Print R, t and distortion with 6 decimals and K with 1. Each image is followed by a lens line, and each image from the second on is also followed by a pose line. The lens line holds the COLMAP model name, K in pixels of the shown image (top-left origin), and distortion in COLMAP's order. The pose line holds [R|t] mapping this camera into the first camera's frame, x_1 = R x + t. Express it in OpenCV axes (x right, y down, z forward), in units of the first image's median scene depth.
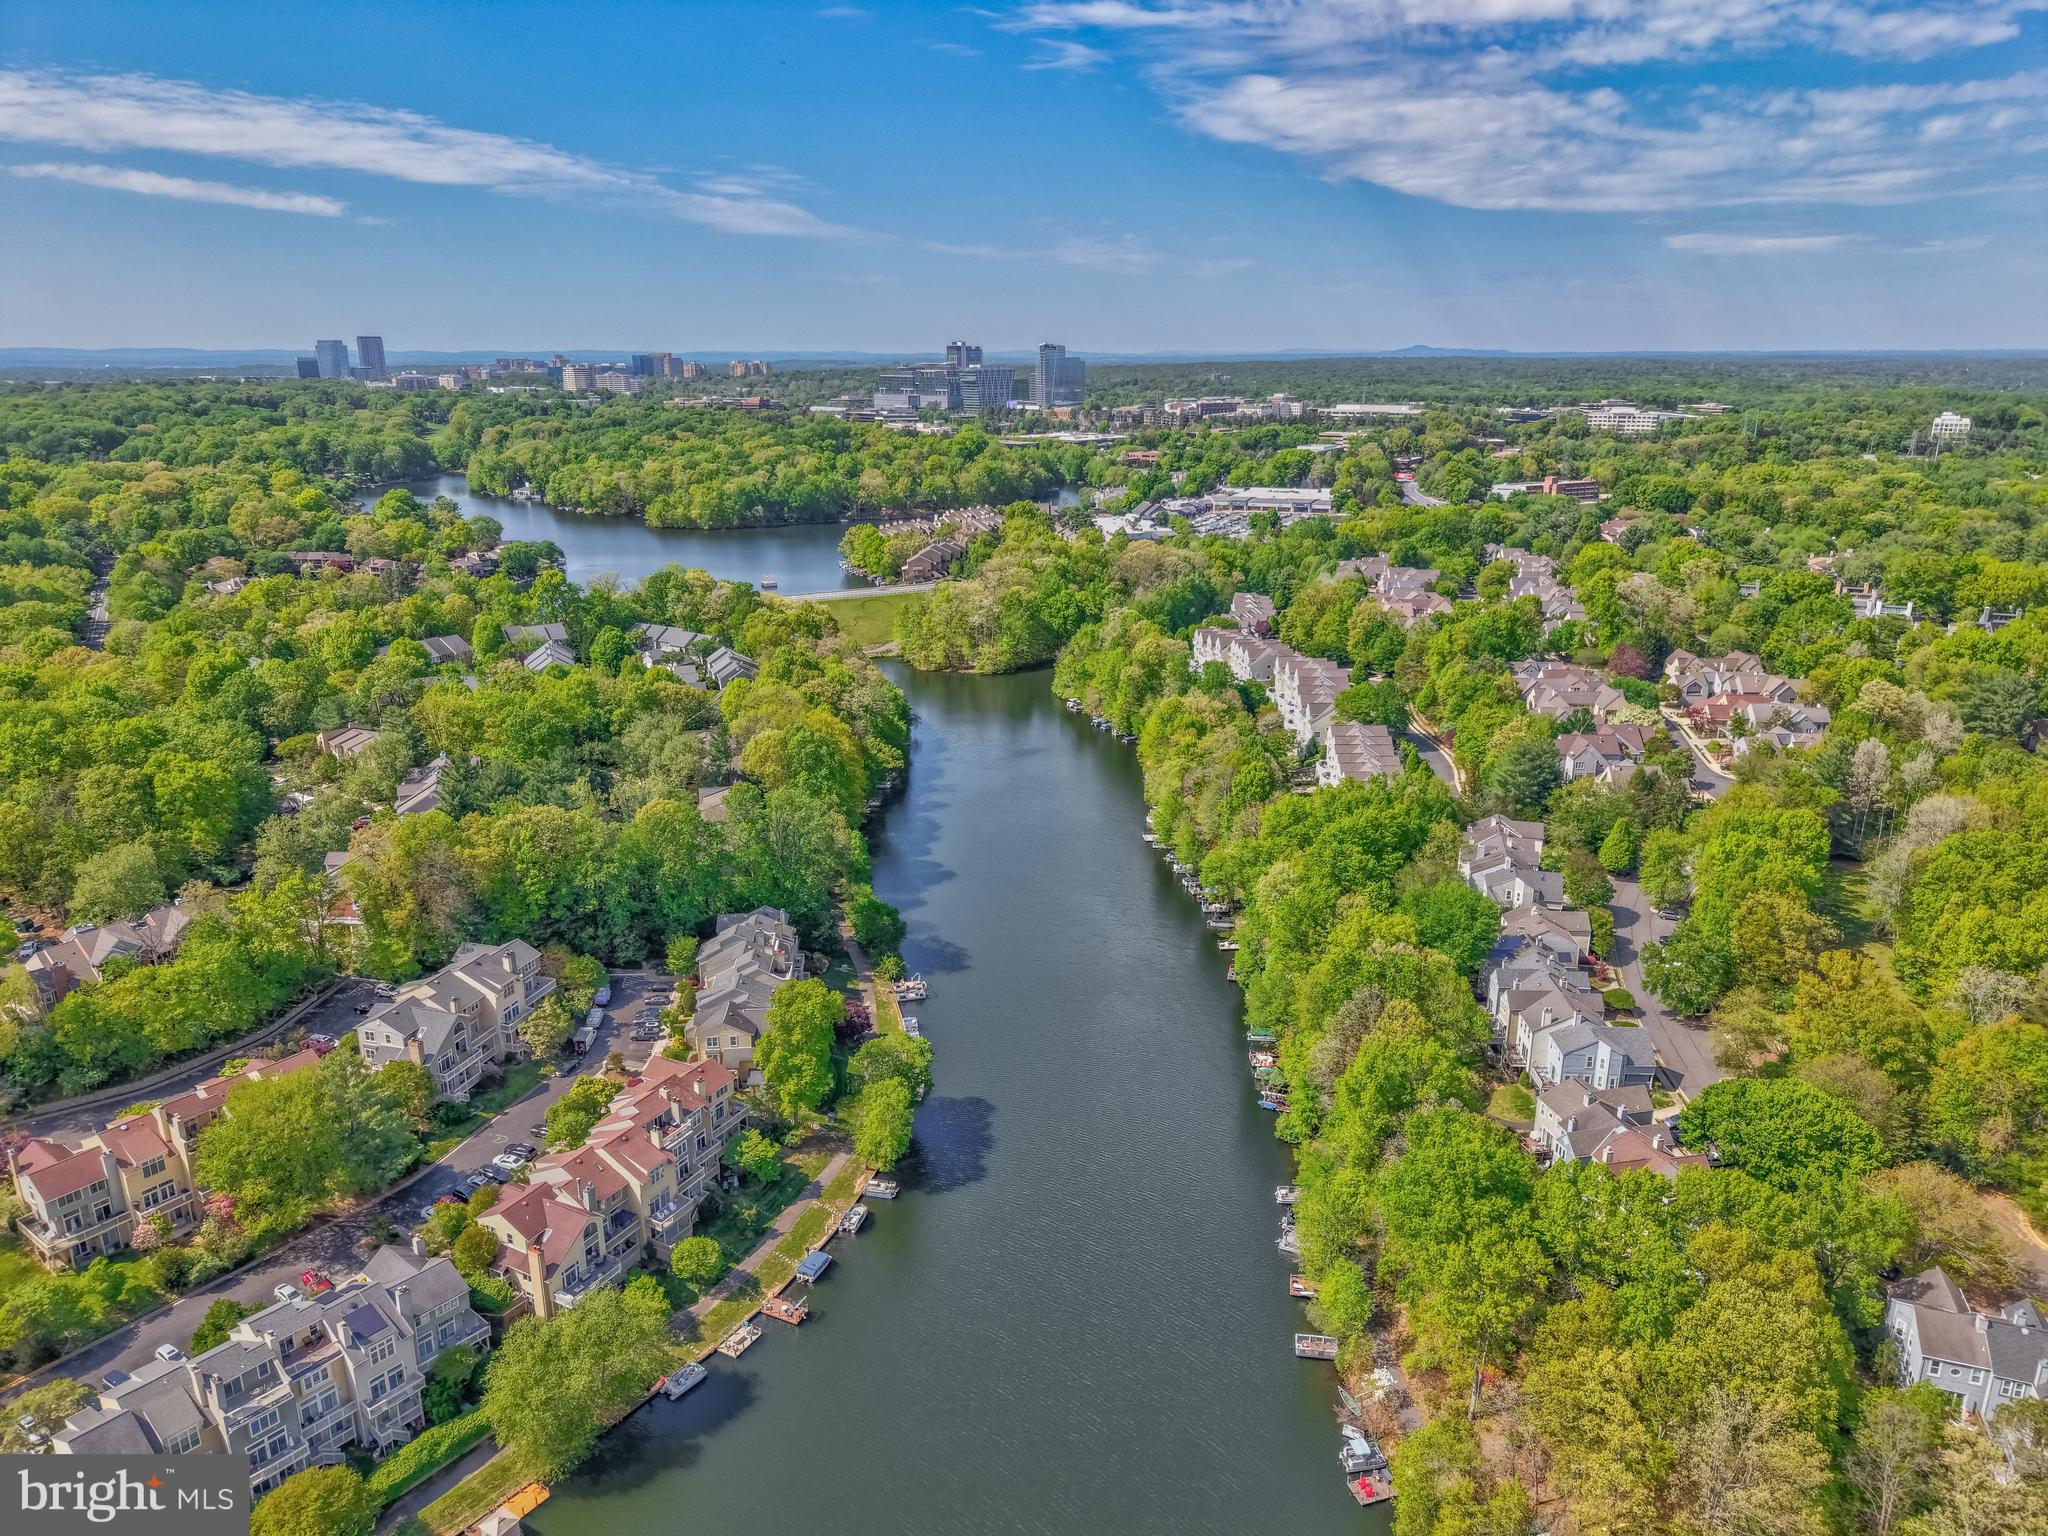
lens RADIAL K [[1316.1, 0, 965.2], [0, 1316.1, 764.3], [0, 0, 1]] dist [0.039938, -0.037520]
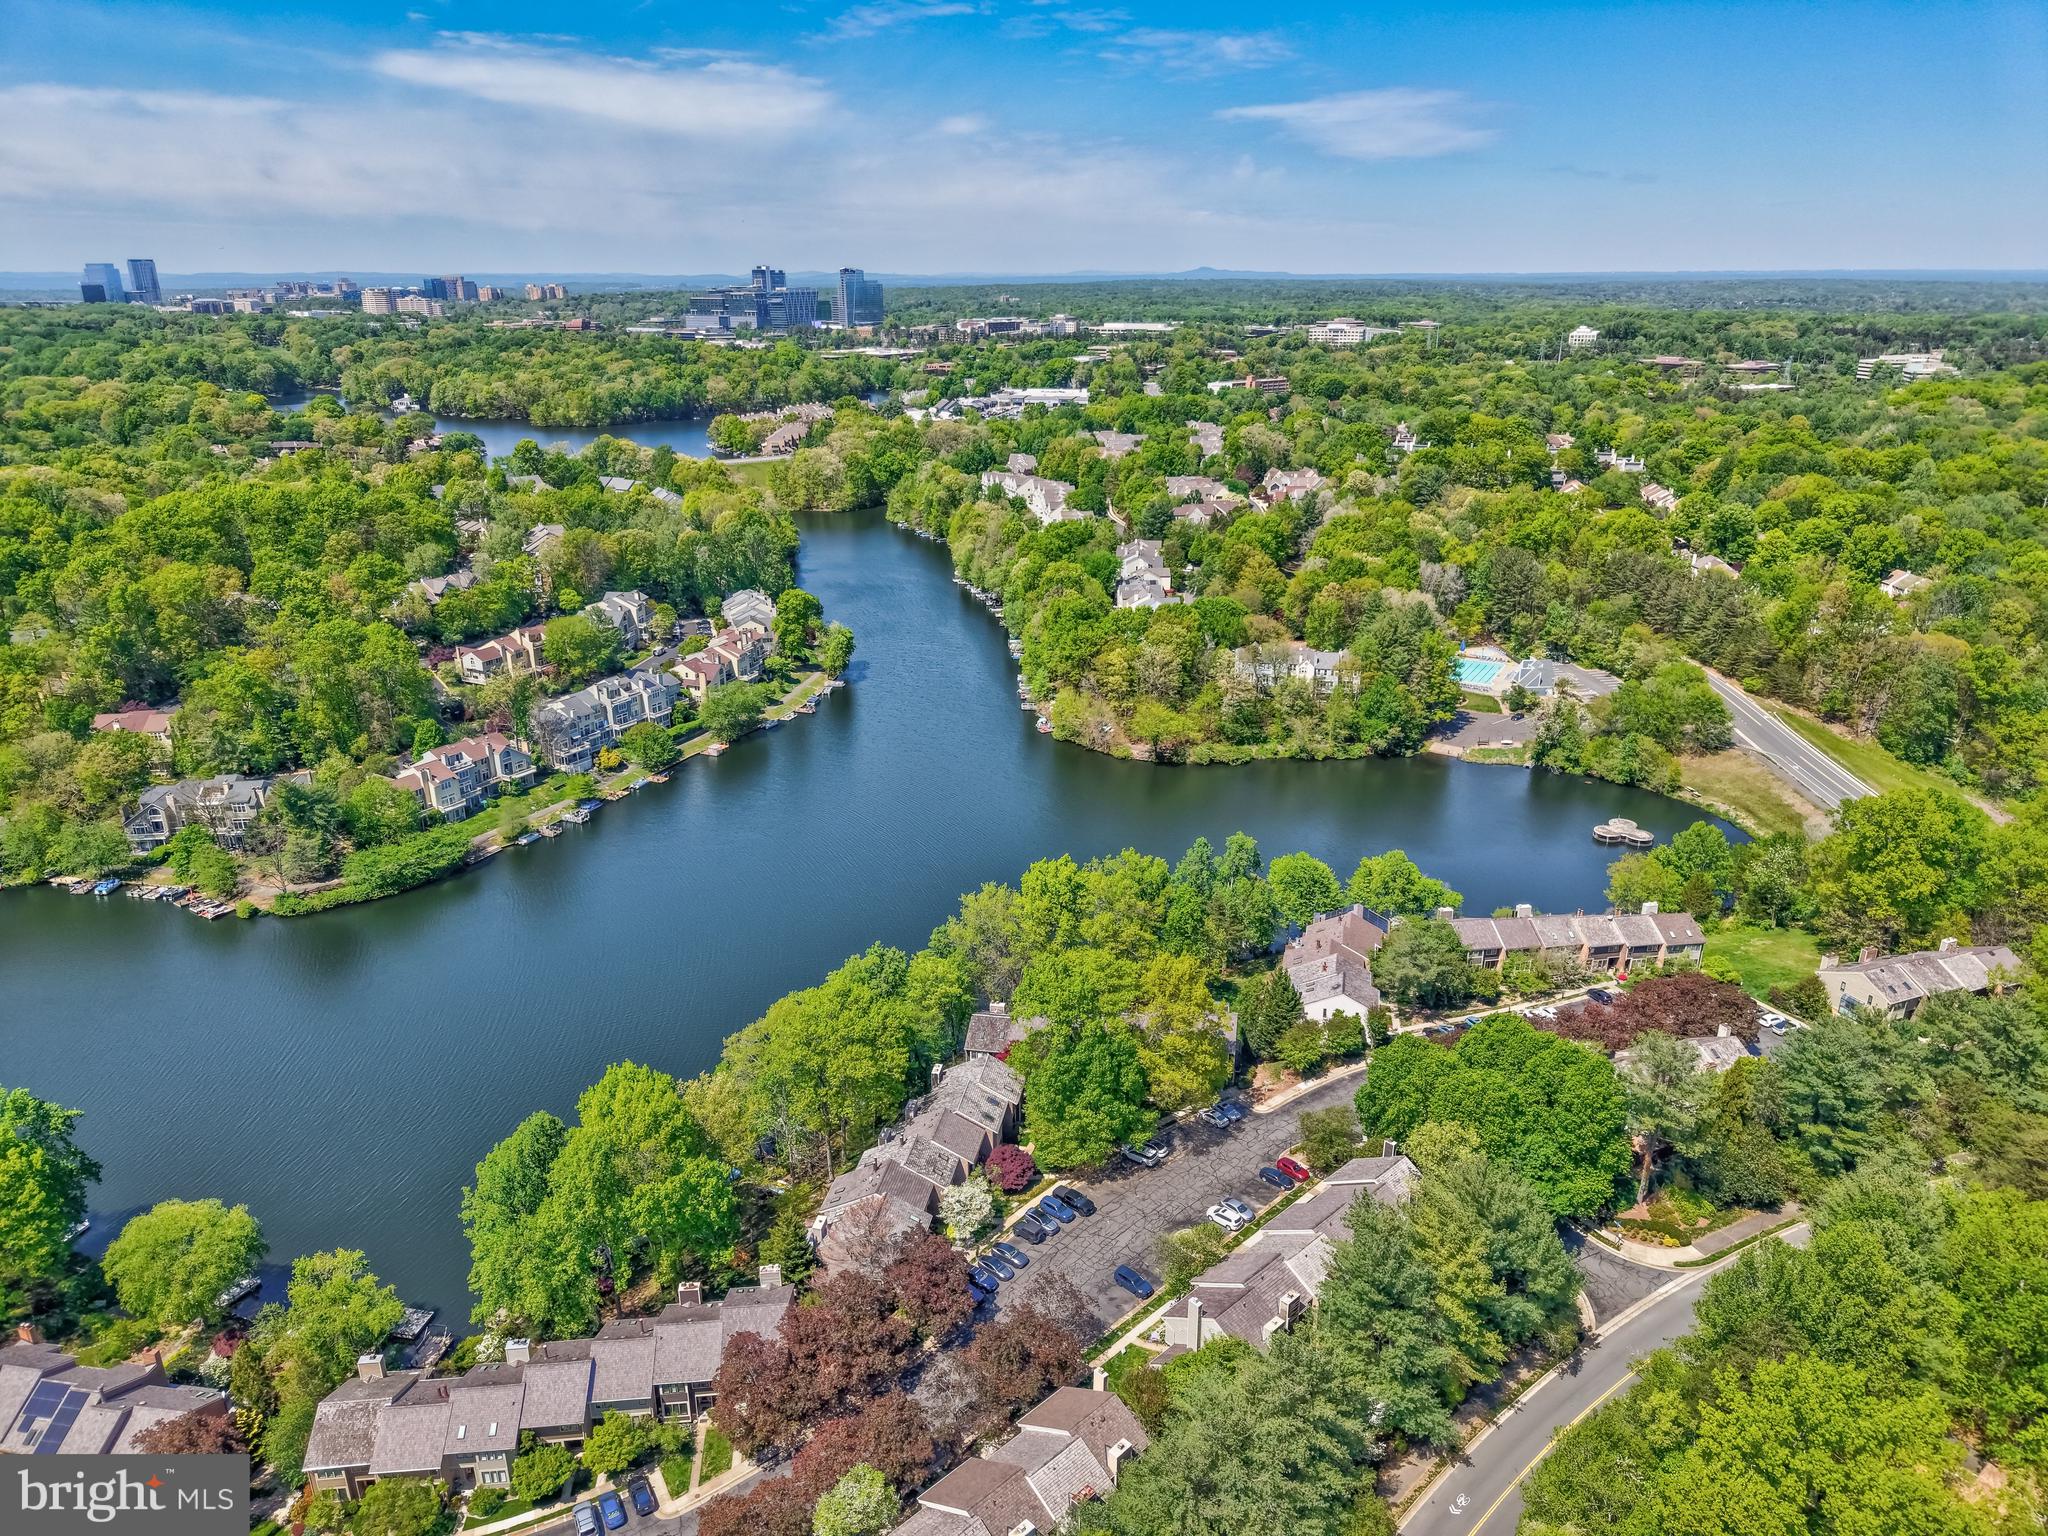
lens RADIAL K [[1393.3, 0, 1024.0], [0, 1393.3, 768.0], [0, 0, 1]] dist [0.020423, -0.006561]
pose [[0.982287, -0.063313, 0.176364, -0.040632], [0.056482, 0.997456, 0.043488, 0.089495], [-0.178669, -0.032756, 0.983364, -0.302464]]
